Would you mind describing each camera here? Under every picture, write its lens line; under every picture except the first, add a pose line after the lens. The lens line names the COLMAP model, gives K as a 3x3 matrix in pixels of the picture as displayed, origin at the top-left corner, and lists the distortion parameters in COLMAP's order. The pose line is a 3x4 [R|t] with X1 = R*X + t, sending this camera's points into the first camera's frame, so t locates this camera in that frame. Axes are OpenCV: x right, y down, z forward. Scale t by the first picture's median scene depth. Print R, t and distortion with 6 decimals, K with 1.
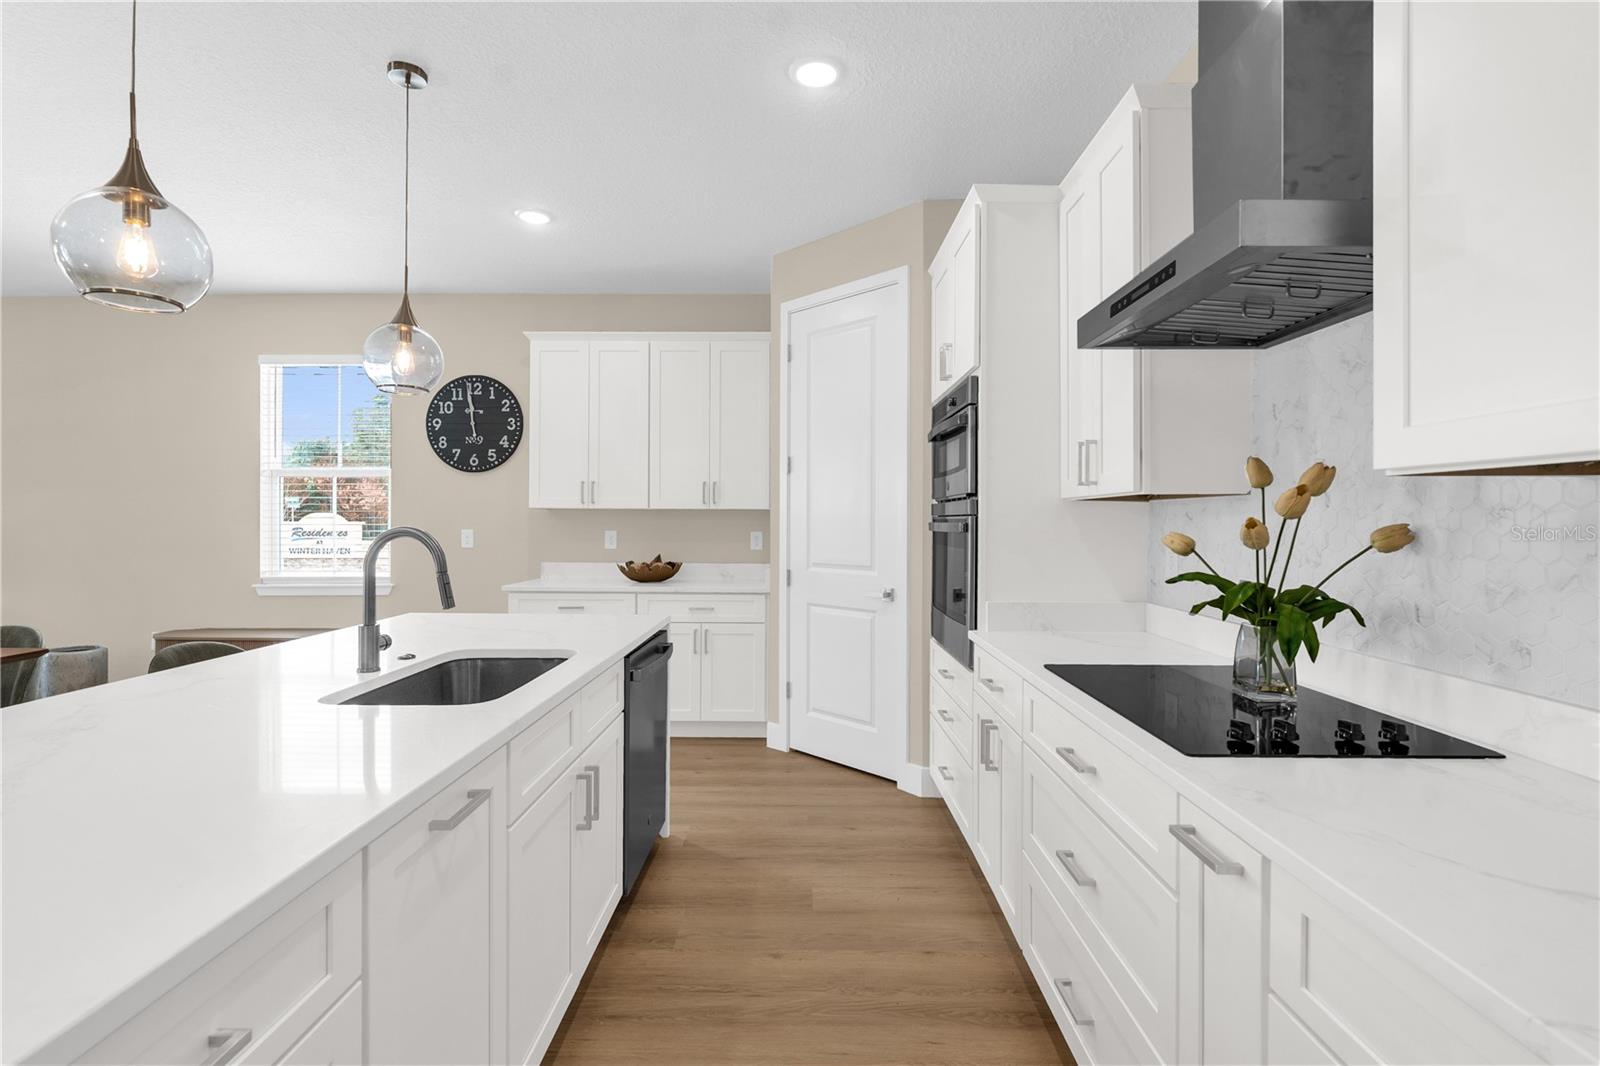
lens RADIAL K [[744.0, 0, 801.8], [0, 744.0, 521.4], [0, 0, 1]] dist [-0.001078, -0.000349]
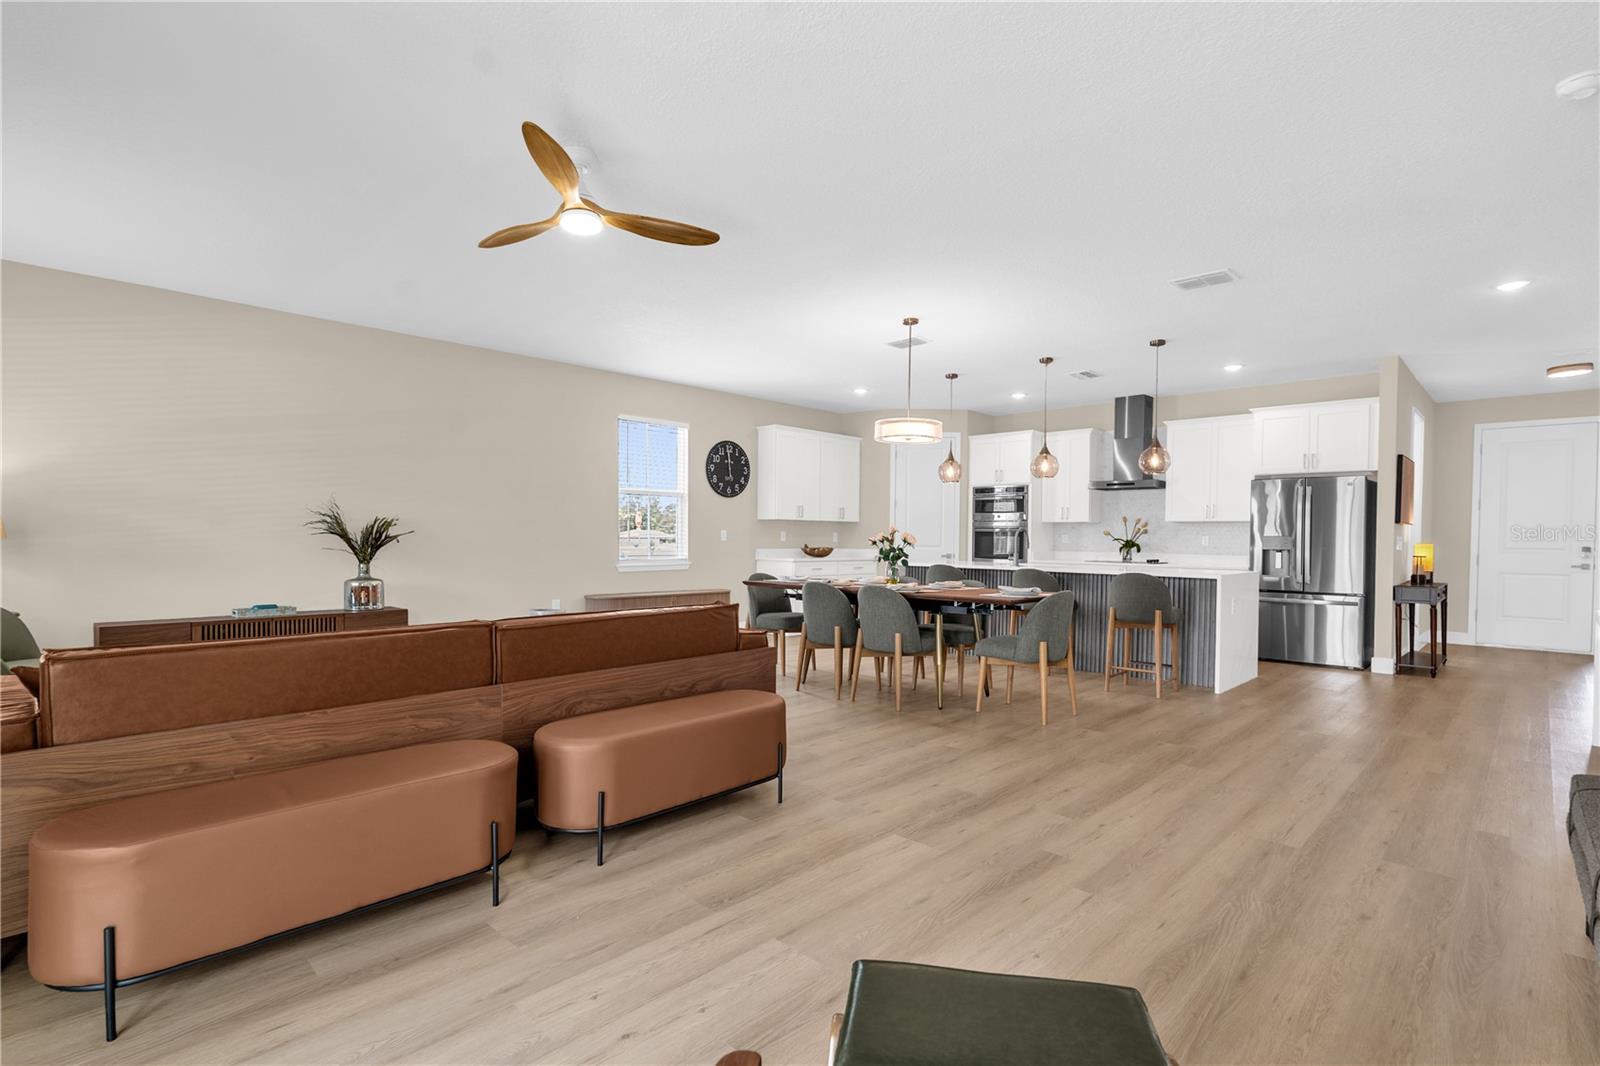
lens RADIAL K [[800.5, 0, 782.6], [0, 800.5, 548.3], [0, 0, 1]] dist [0.001659, 0.001984]
pose [[0.697496, -0.004319, 0.716576, -1.696181], [-0.007736, 0.999878, 0.013557, 0.027206], [-0.716547, -0.014999, 0.697377, -0.397547]]
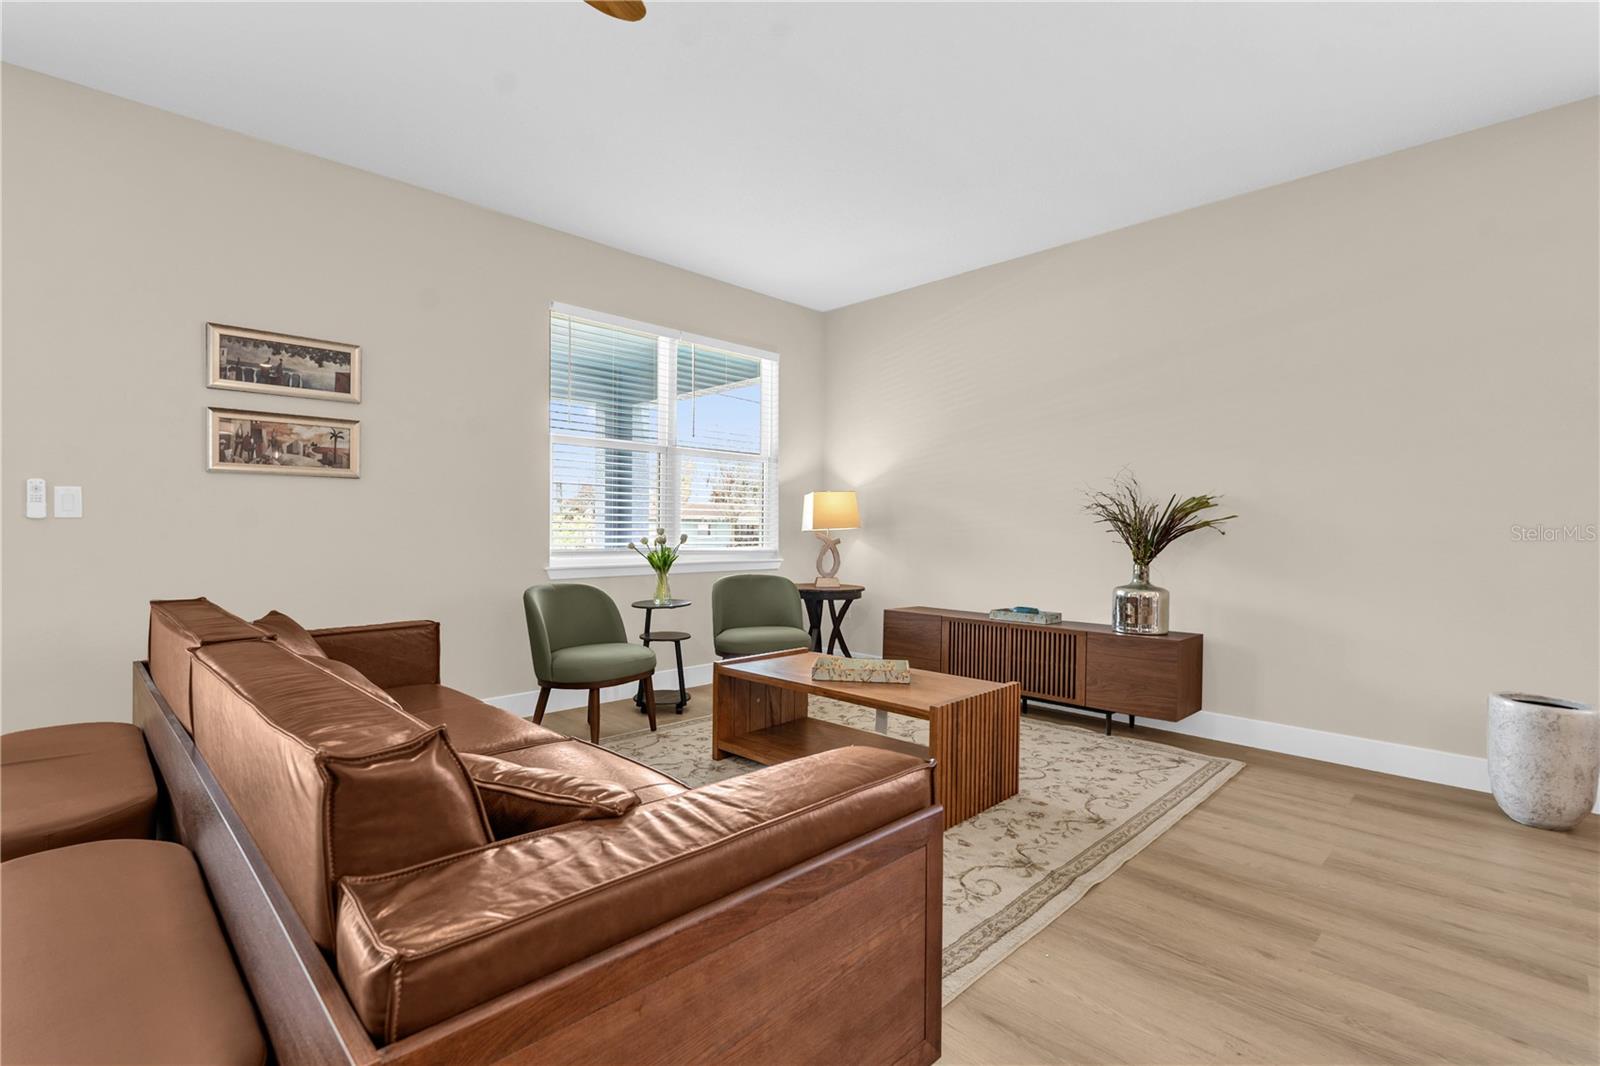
lens RADIAL K [[744.0, 0, 800.6], [0, 744.0, 539.4], [0, 0, 1]] dist [-0.001078, -0.000349]
pose [[0.700507, 0.015903, -0.713468, -0.929625], [-0.007716, 0.999862, 0.014711, 0.038238], [0.713604, -0.004800, 0.700533, 0.147890]]
